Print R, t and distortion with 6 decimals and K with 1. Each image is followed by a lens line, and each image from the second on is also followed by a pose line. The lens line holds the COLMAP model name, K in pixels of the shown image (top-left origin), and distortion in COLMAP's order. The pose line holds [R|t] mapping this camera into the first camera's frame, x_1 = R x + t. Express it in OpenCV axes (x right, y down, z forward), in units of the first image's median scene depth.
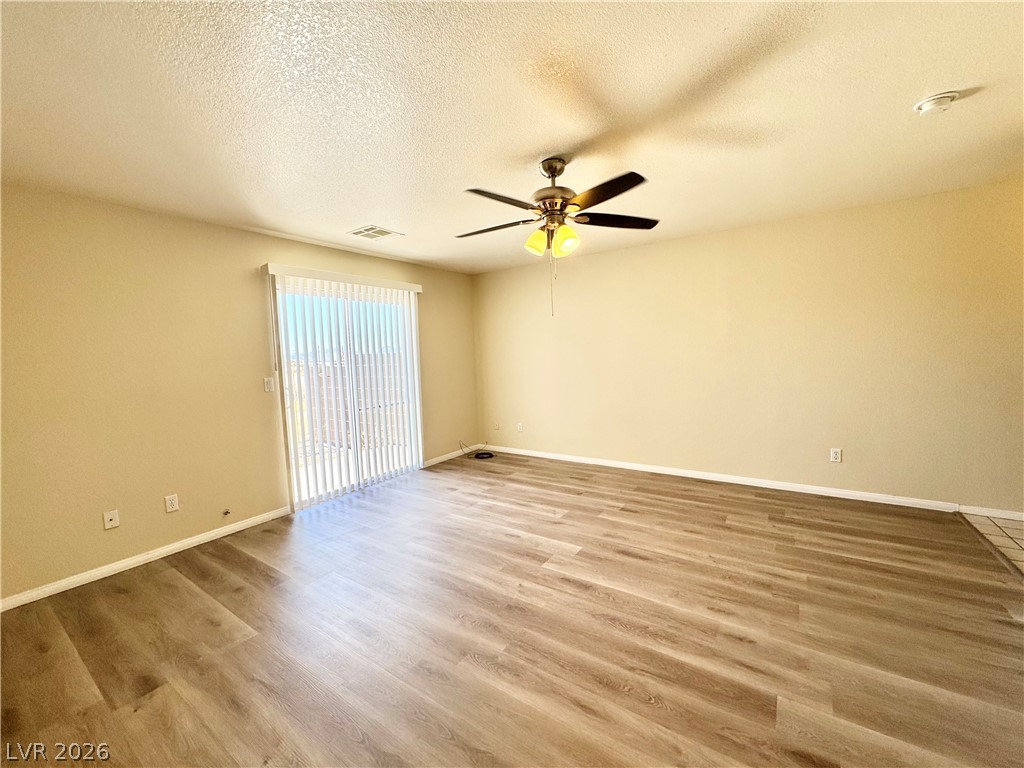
lens RADIAL K [[411.3, 0, 512.0], [0, 411.3, 384.0], [0, 0, 1]] dist [-0.001490, -0.000007]
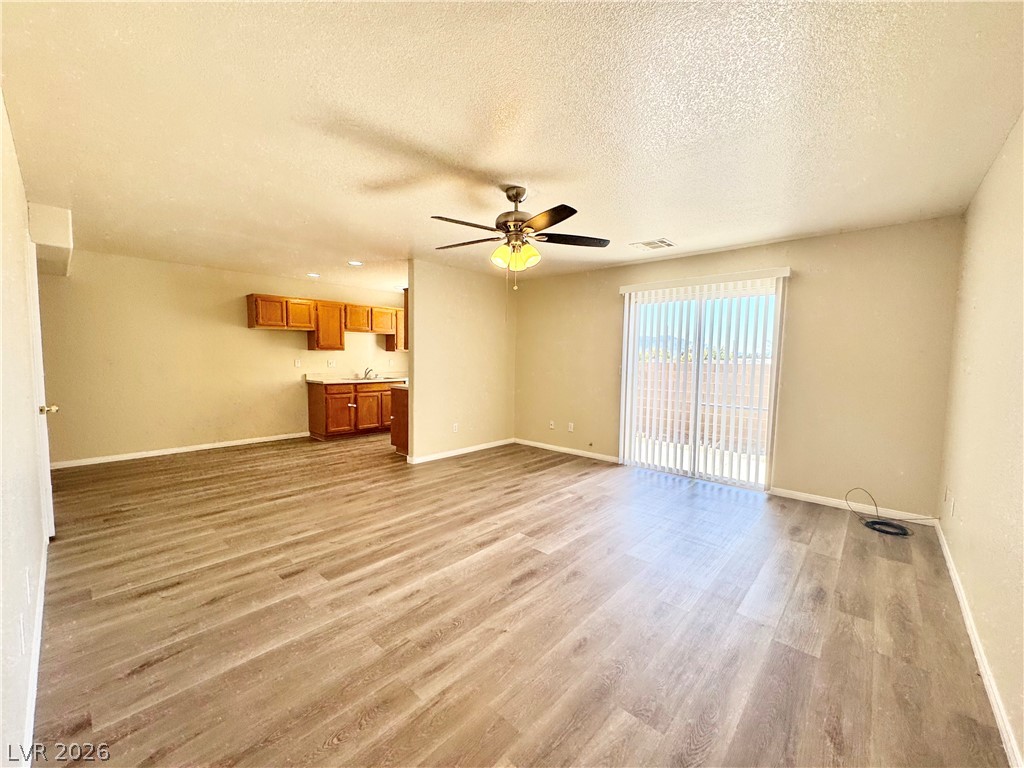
lens RADIAL K [[411.3, 0, 512.0], [0, 411.3, 384.0], [0, 0, 1]] dist [-0.001490, -0.000007]
pose [[-0.135784, 0.103148, -0.985354, 1.296411], [-0.083924, 0.989793, 0.115177, -0.125627], [0.987177, 0.098334, -0.125742, 1.175025]]
